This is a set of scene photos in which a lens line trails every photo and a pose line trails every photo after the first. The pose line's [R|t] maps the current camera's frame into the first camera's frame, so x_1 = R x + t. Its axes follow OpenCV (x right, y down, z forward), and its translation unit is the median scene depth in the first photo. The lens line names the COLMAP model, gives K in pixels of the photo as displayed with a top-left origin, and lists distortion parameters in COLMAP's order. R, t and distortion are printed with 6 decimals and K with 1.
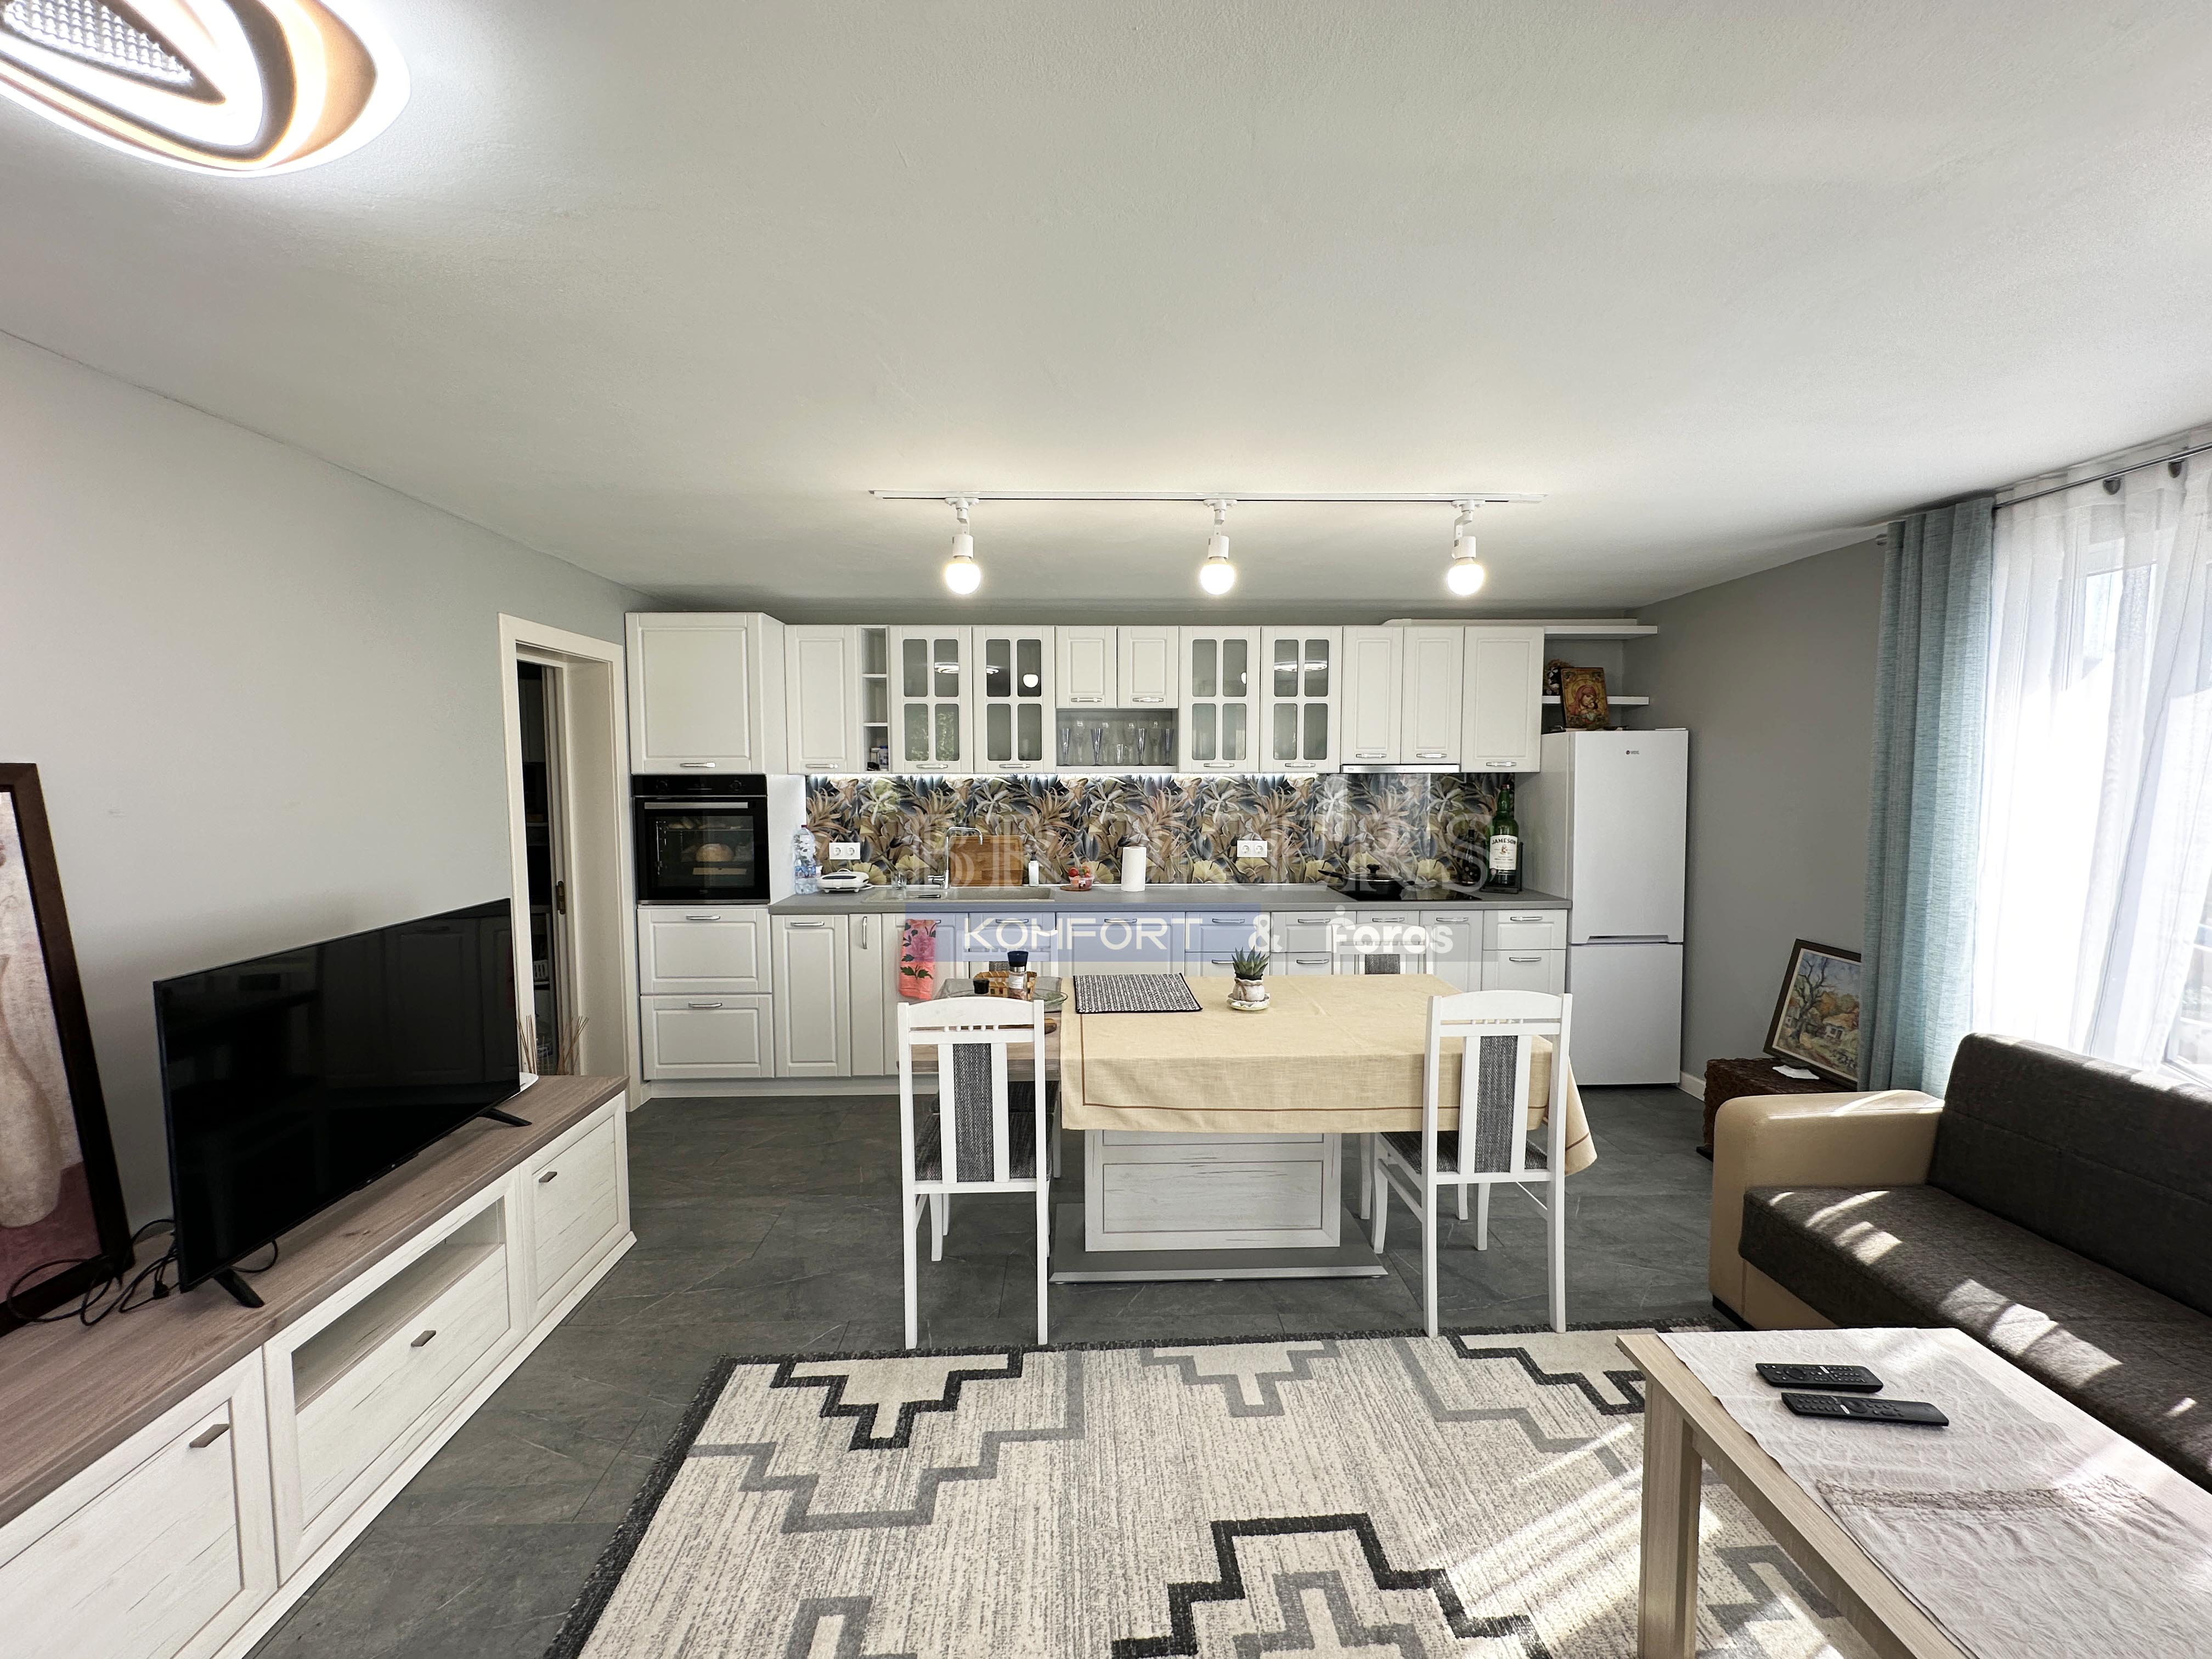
lens RADIAL K [[884.4, 0, 1110.0], [0, 884.4, 826.7], [0, 0, 1]] dist [-0.004420, 0.001668]
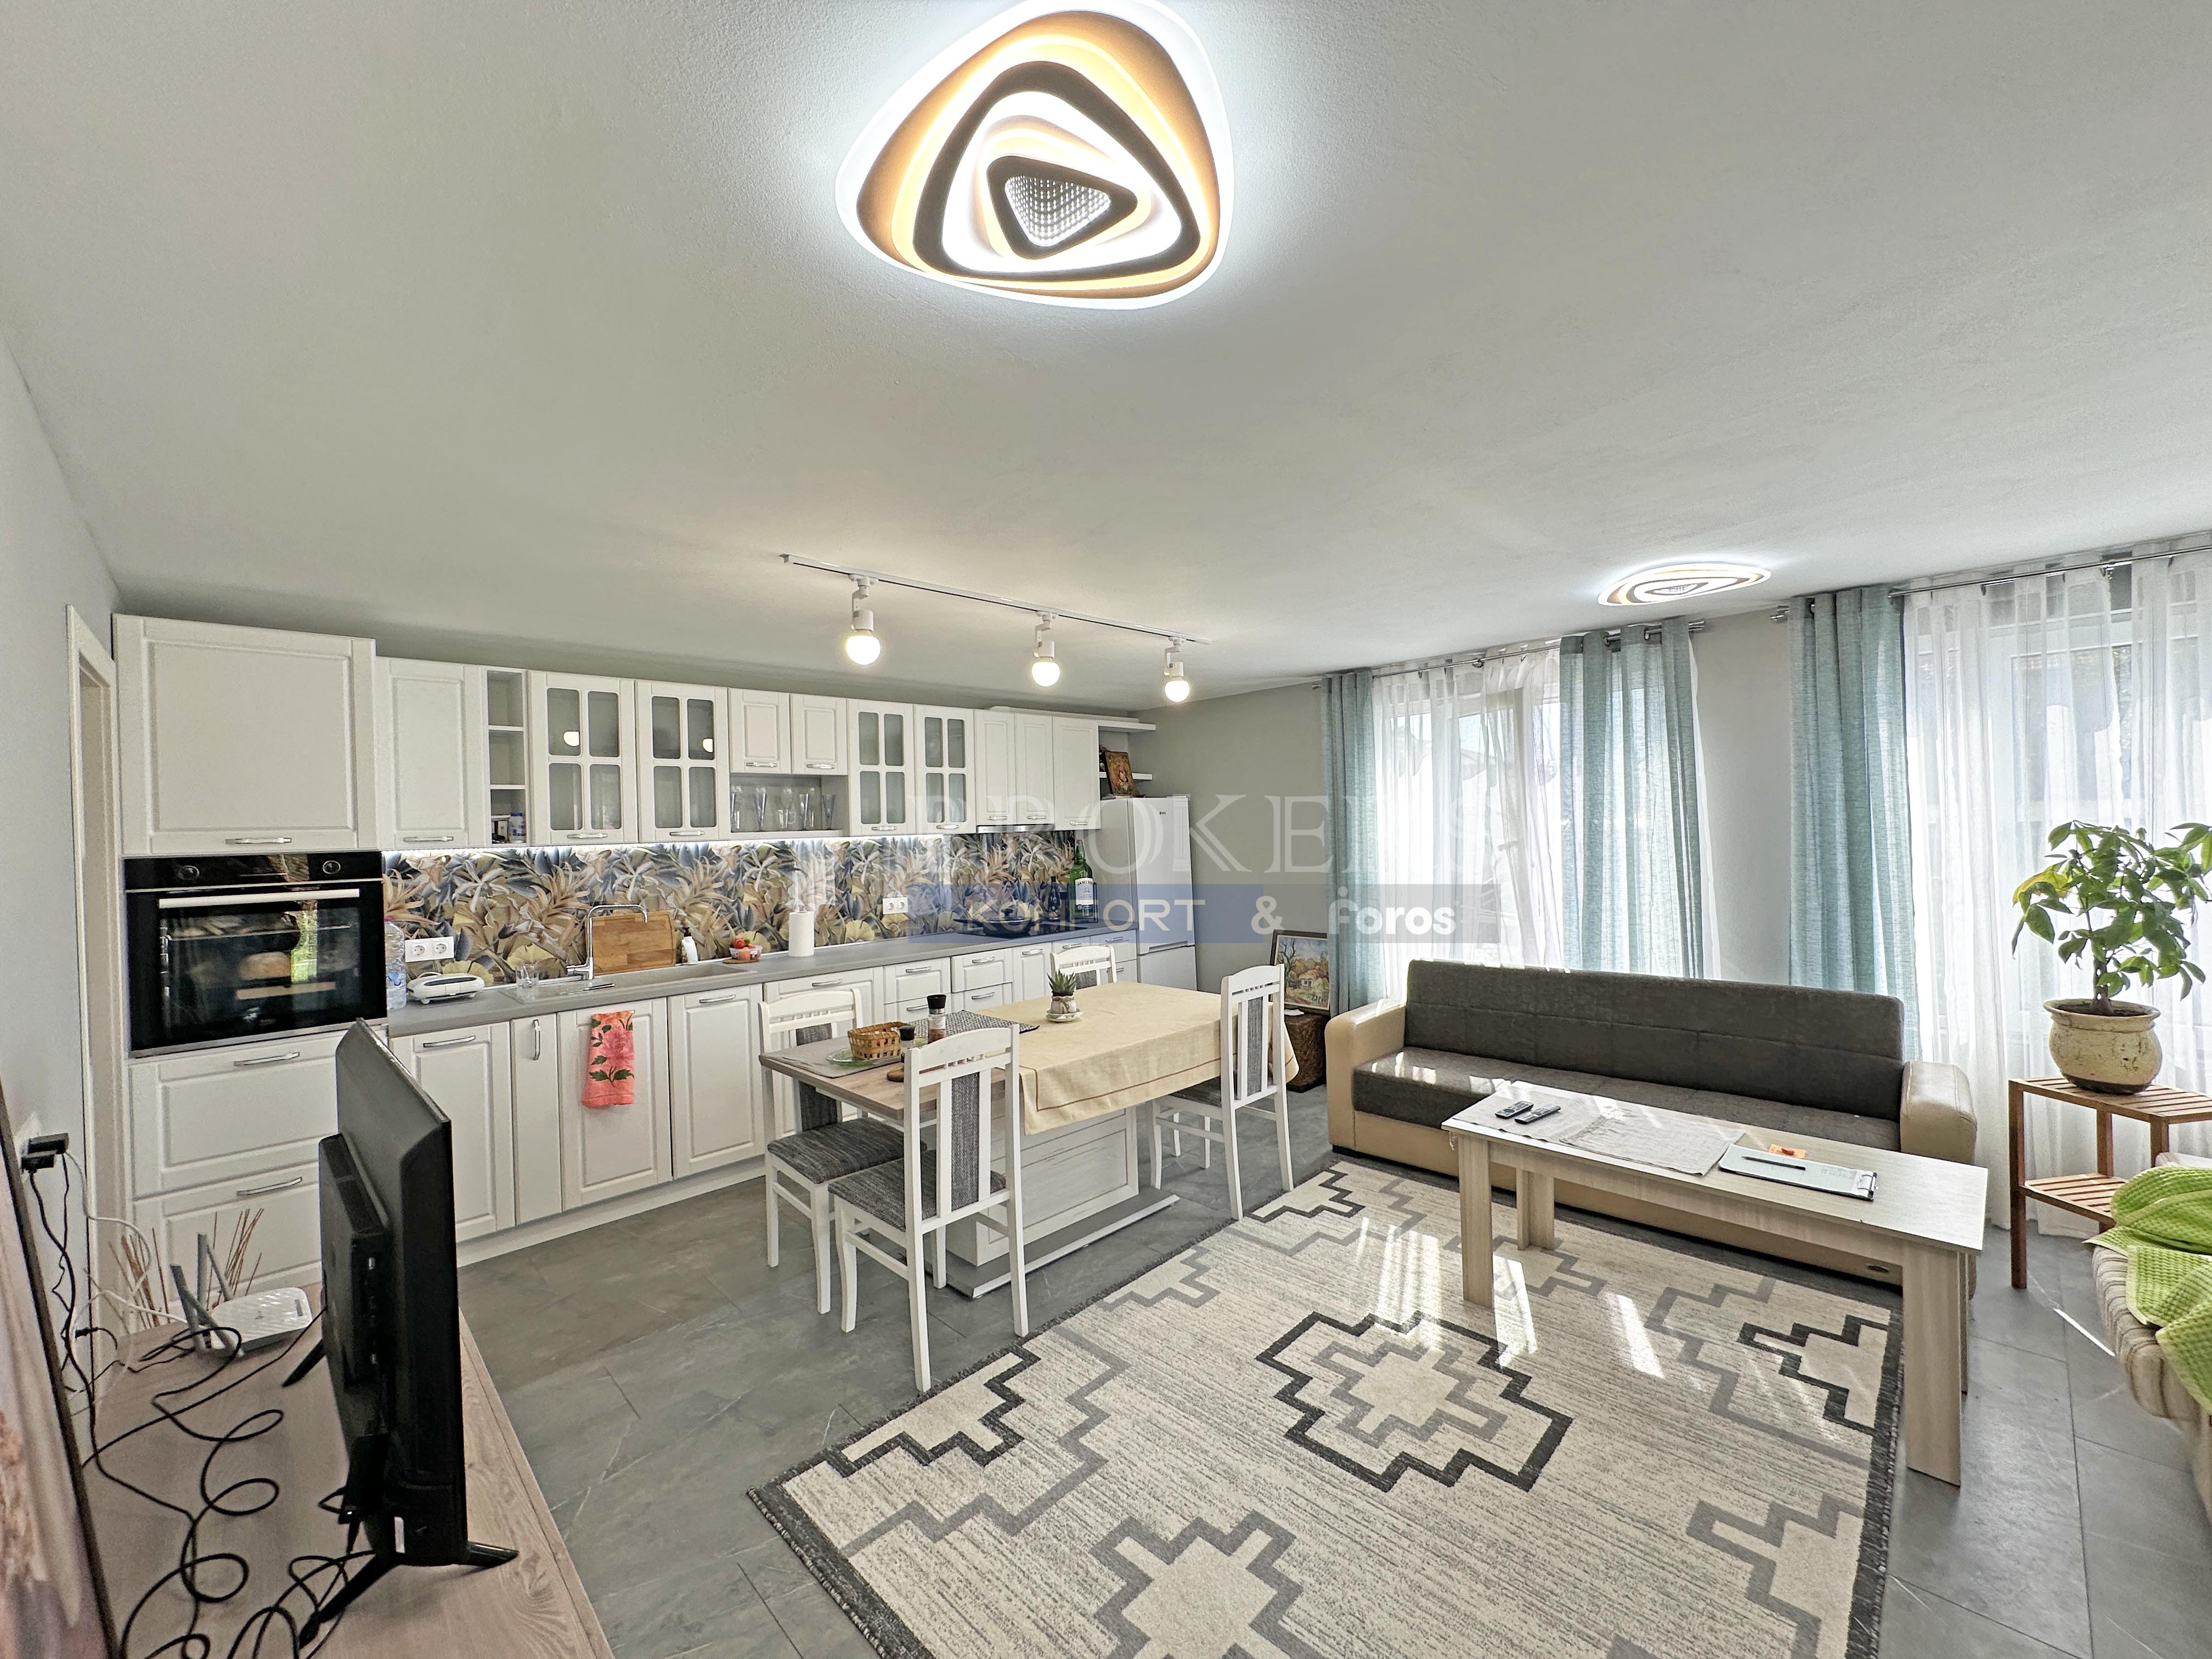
lens RADIAL K [[884.4, 0, 1103.5], [0, 884.4, 826.0], [0, 0, 1]] dist [-0.004420, 0.001668]
pose [[0.736398, -0.017840, 0.676314, -0.455052], [0.071399, 0.996119, -0.051466, 0.002467], [-0.672771, 0.086188, 0.734814, 0.029681]]
